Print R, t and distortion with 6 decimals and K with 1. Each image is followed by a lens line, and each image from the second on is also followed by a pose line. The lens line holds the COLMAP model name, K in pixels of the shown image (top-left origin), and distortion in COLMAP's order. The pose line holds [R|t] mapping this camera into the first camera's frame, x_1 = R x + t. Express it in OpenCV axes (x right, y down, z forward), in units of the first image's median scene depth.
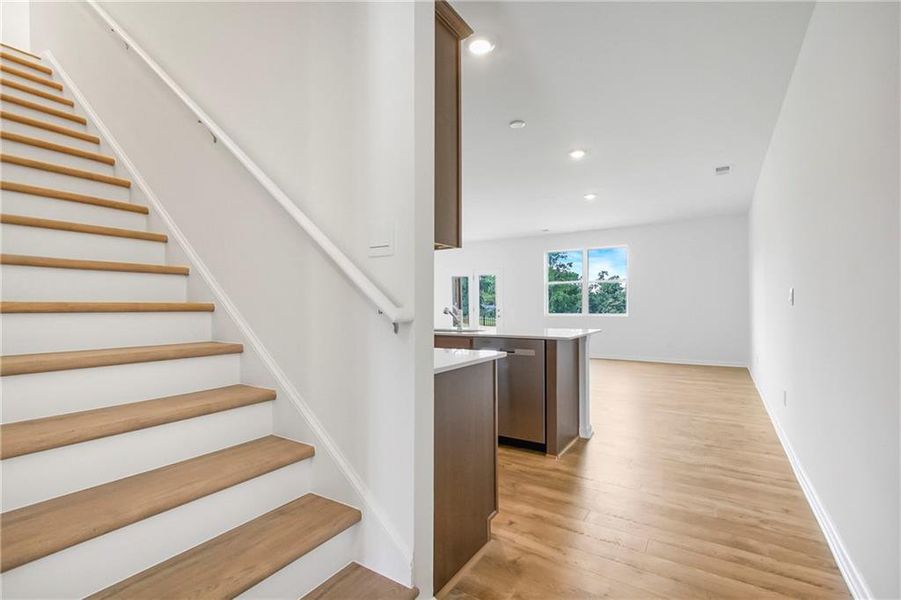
lens RADIAL K [[417.9, 0, 448.6], [0, 417.9, 302.5], [0, 0, 1]] dist [-0.005016, -0.000842]
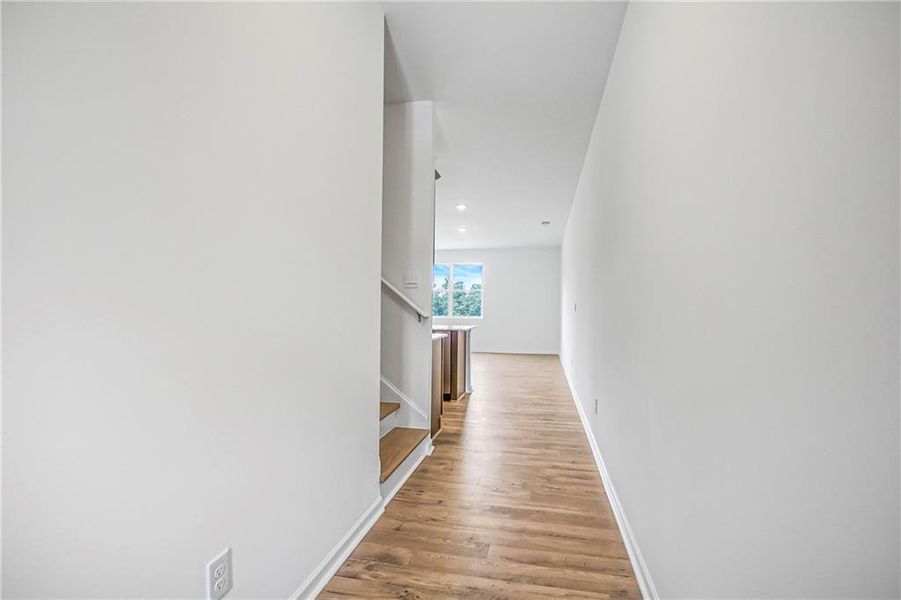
lens RADIAL K [[417.9, 0, 453.6], [0, 417.9, 303.8], [0, 0, 1]] dist [-0.005016, -0.000842]
pose [[0.934088, 0.020016, 0.356480, -0.308412], [-0.018895, 0.999800, -0.006626, -0.006526], [-0.356541, -0.000547, 0.934279, -0.482621]]
